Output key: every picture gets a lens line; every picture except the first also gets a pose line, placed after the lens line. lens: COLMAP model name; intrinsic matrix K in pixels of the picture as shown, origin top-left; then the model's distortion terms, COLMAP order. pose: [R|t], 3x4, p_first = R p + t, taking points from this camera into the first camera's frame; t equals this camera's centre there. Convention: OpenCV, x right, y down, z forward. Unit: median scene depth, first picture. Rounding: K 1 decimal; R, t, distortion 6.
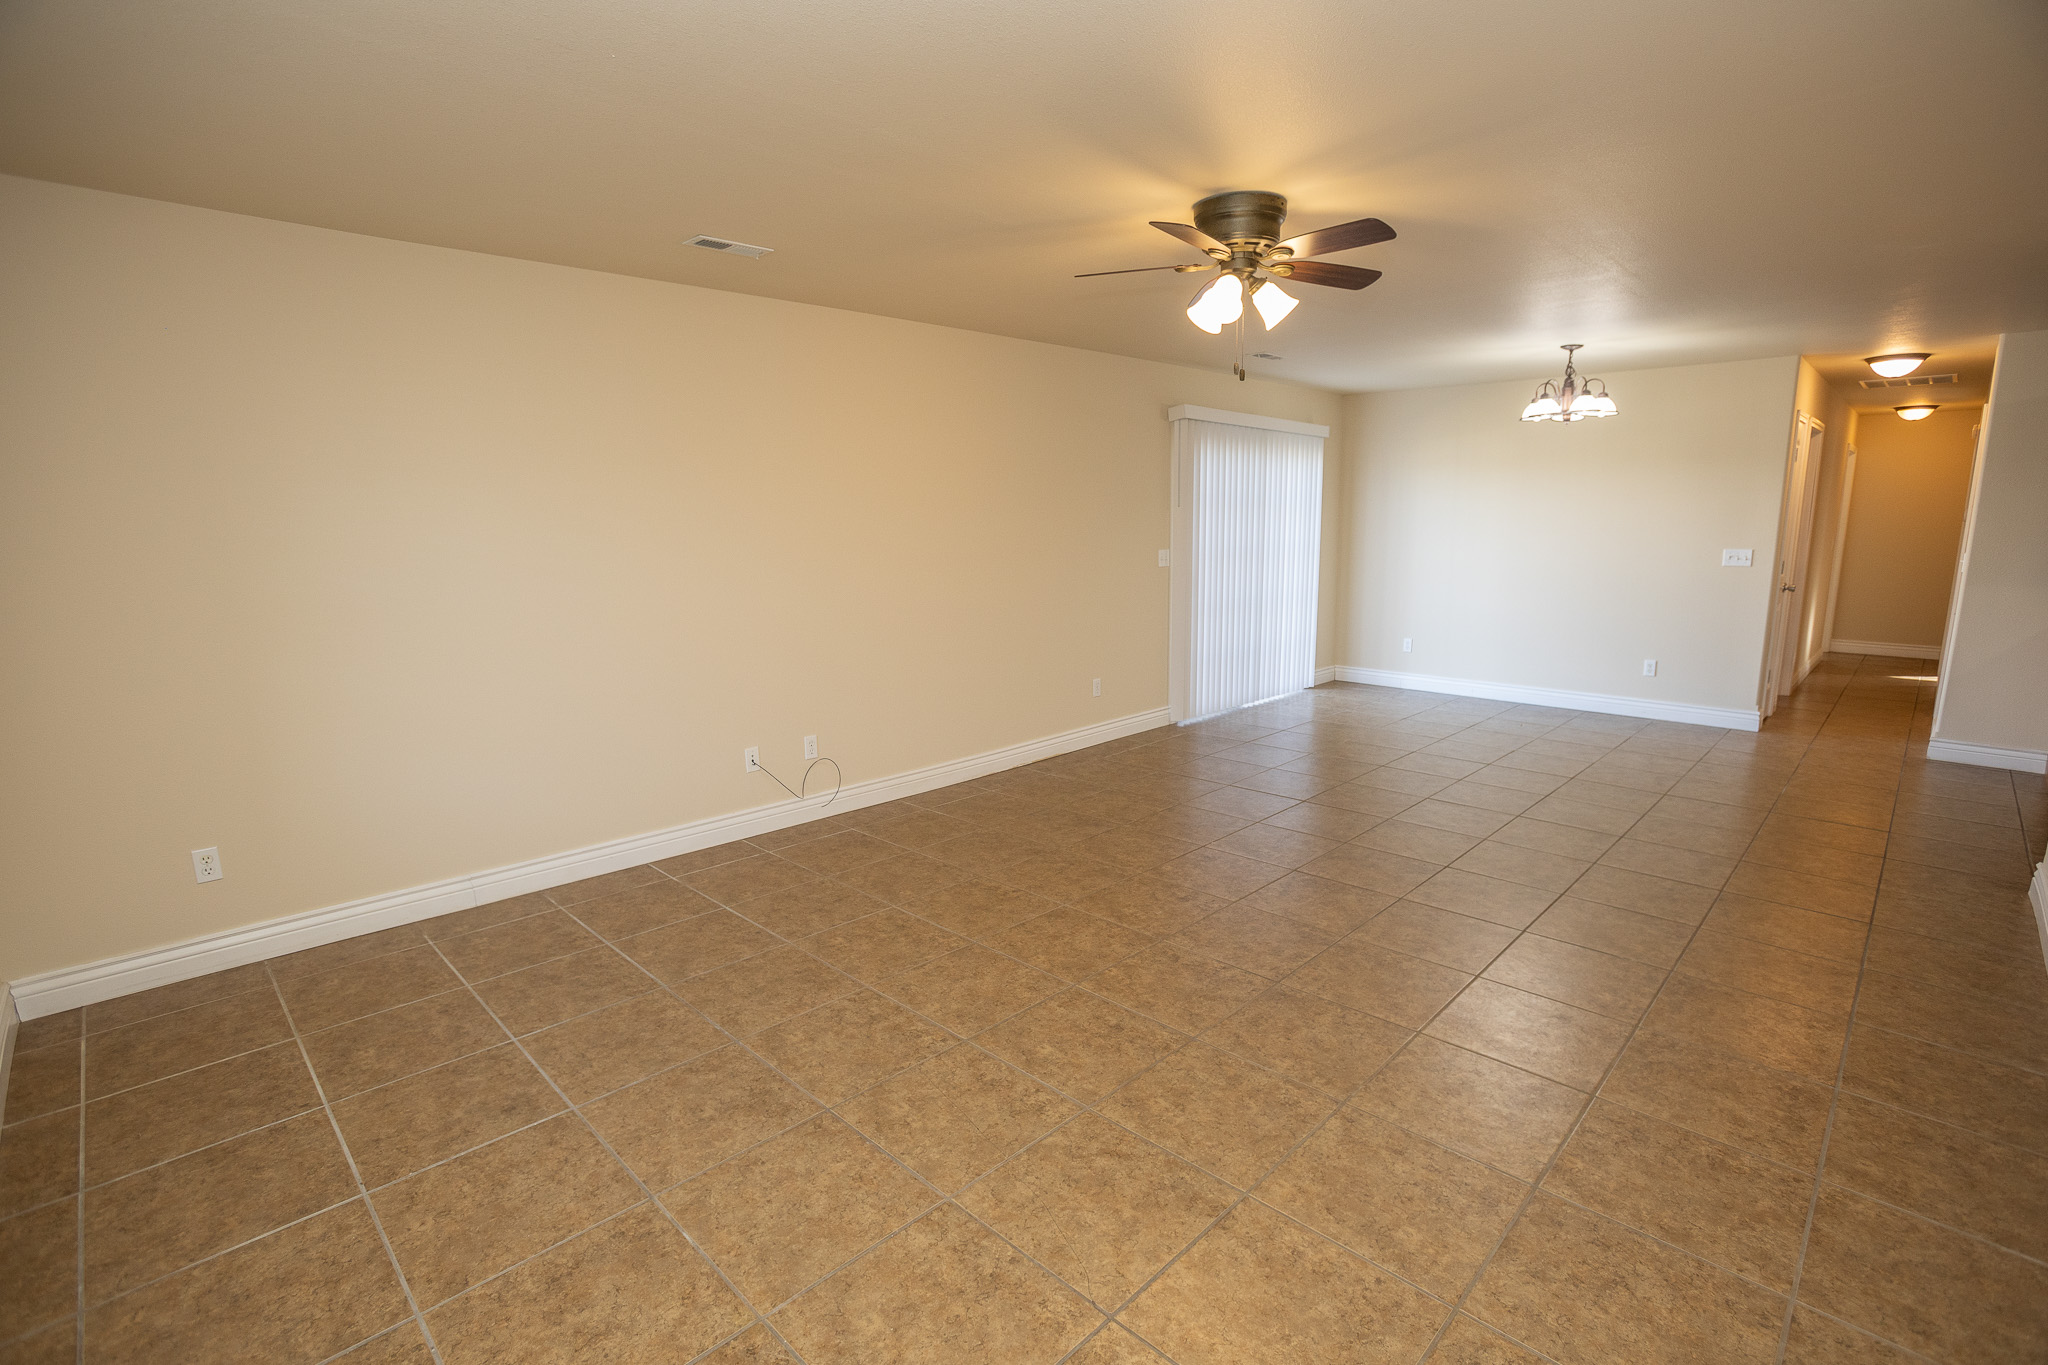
lens RADIAL K [[961.5, 0, 1020.1], [0, 961.5, 702.8], [0, 0, 1]] dist [-0.078442, 0.034070]
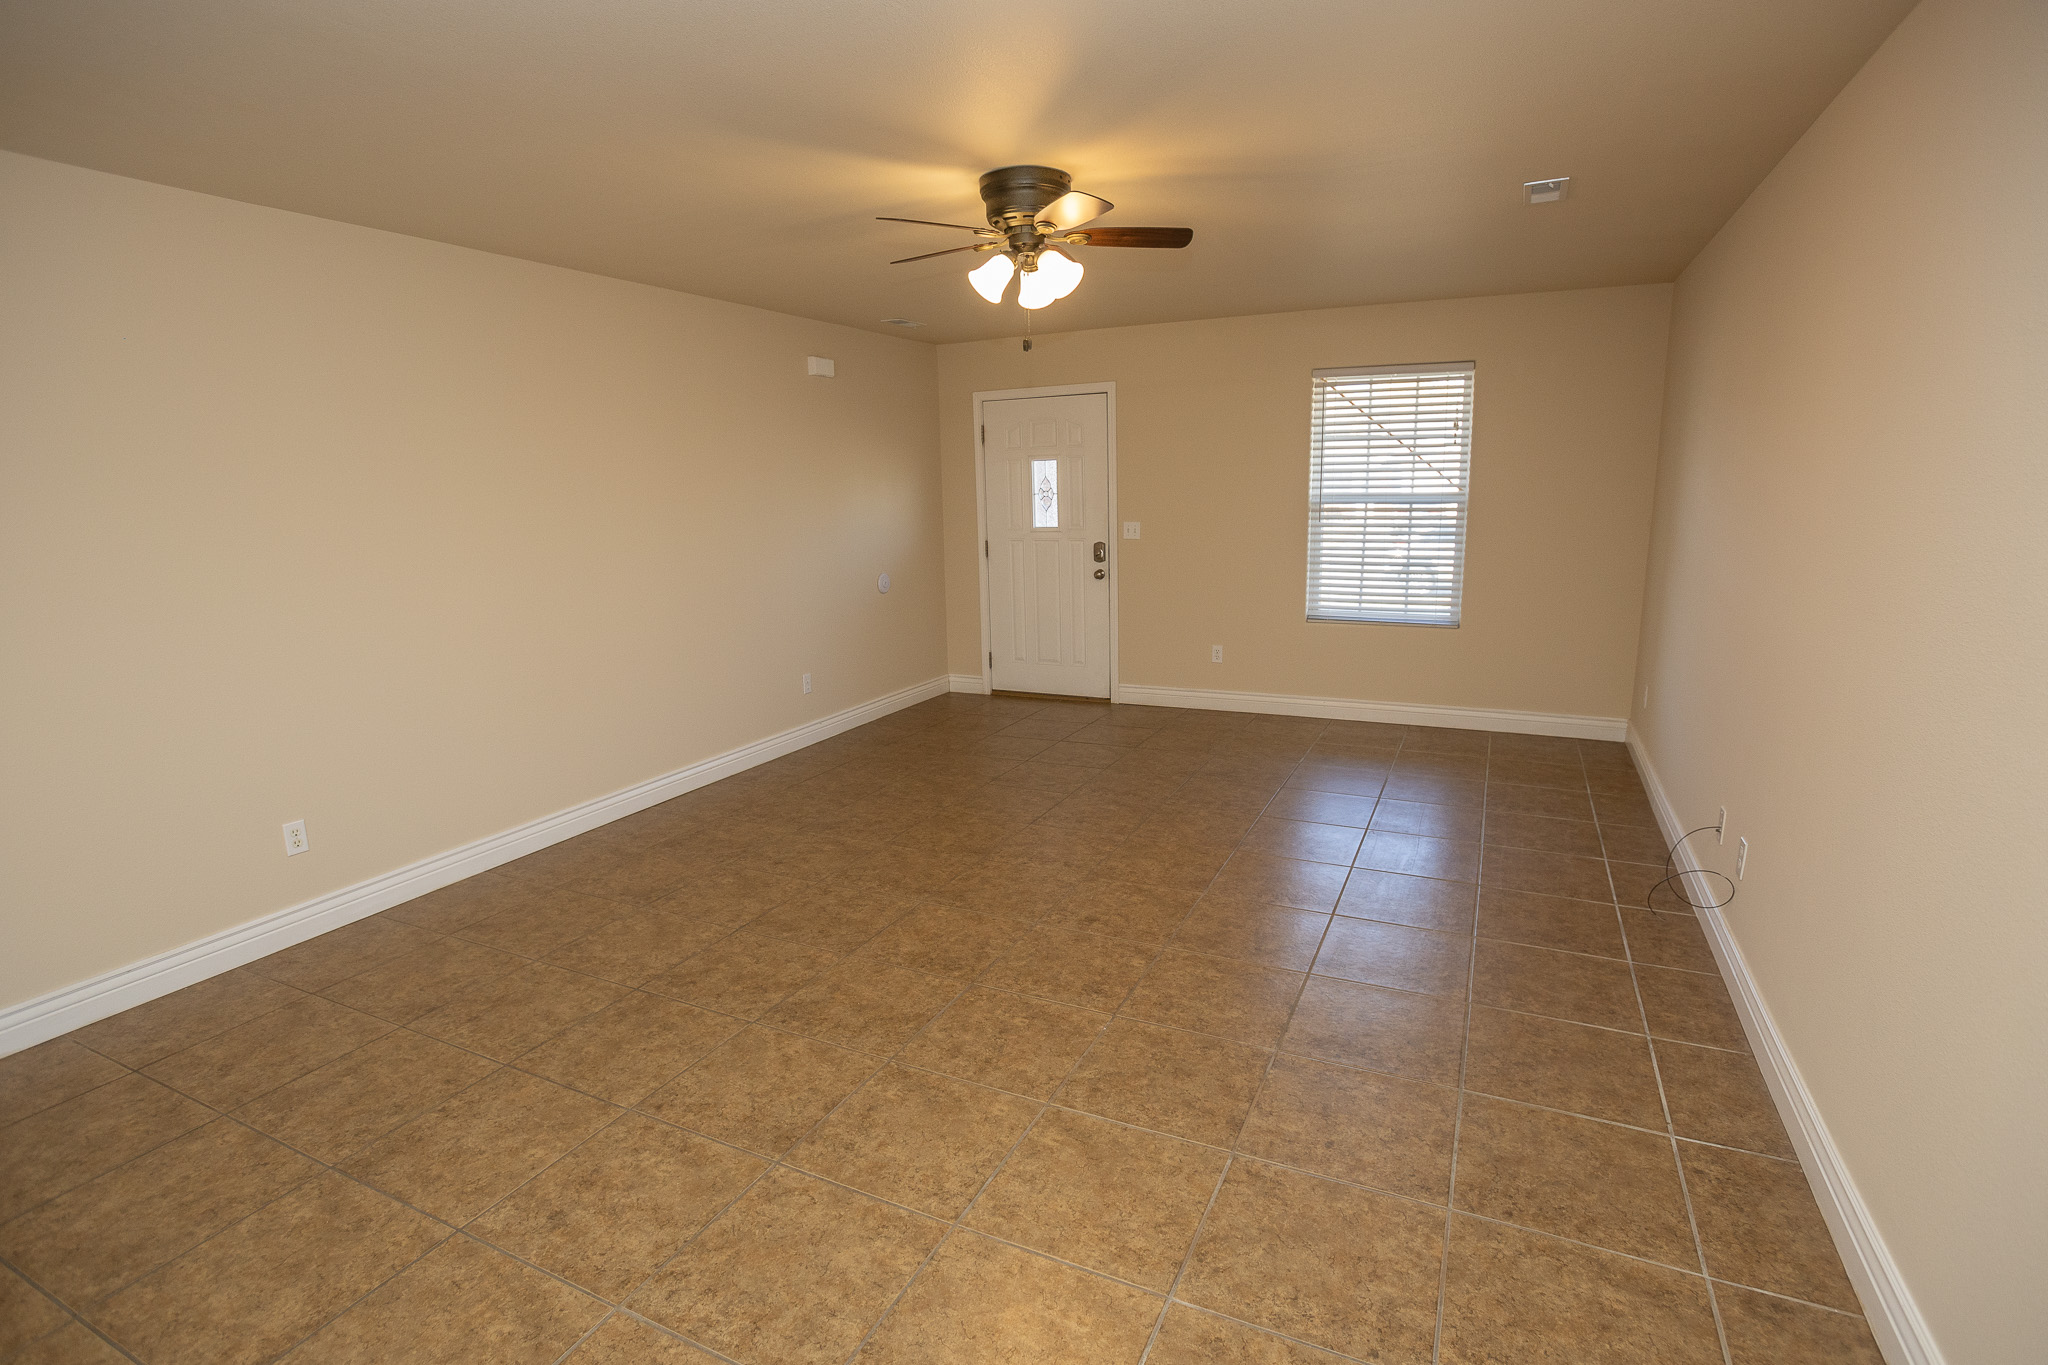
lens RADIAL K [[961.5, 0, 1020.1], [0, 961.5, 702.8], [0, 0, 1]] dist [-0.078442, 0.034070]
pose [[-0.943756, 0.104623, -0.313654, 0.568321], [-0.030511, 0.917014, 0.397686, -0.384055], [0.329232, 0.384889, -0.862245, 1.926103]]
